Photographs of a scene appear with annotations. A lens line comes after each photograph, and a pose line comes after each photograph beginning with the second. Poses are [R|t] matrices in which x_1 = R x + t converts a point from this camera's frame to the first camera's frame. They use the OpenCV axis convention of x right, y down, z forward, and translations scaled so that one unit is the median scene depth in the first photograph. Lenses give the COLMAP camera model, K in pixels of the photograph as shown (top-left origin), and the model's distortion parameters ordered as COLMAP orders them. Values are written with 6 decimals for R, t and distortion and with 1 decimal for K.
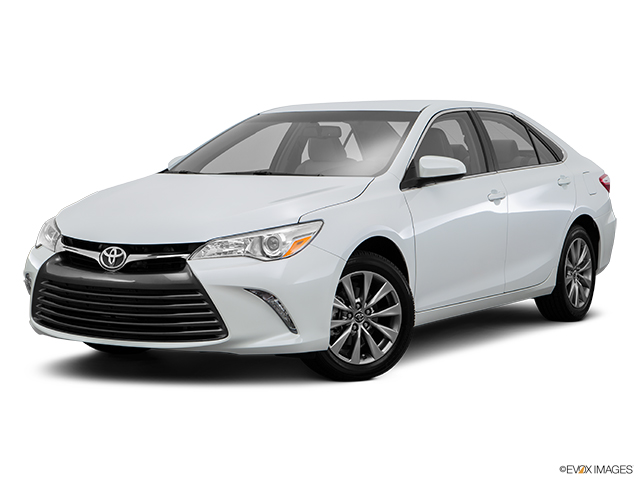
lens RADIAL K [[1162.0, 0, 320.0], [0, 1162.0, 240.0], [0, 0, 1]] dist [0.067011, 0.037307]
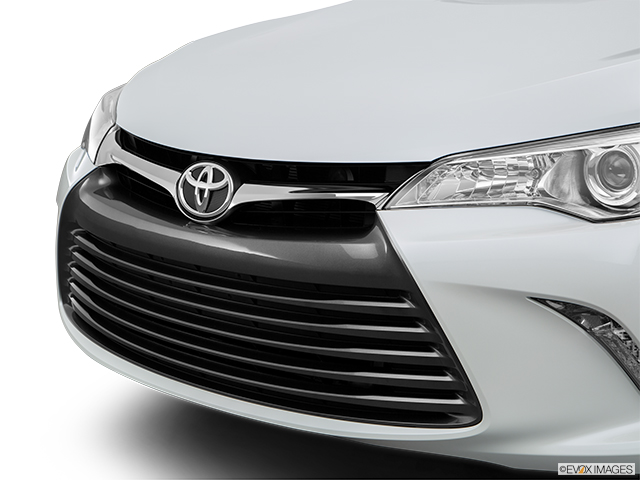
lens RADIAL K [[1475.8, 0, 320.0], [0, 1475.8, 240.0], [0, 0, 1]] dist [0.015553, 8.303559]
pose [[0.974768, 0.047690, -0.218068, -0.027575], [-0.027498, 0.995125, 0.094709, -0.017313], [0.221522, -0.086323, 0.971327, 0.522258]]
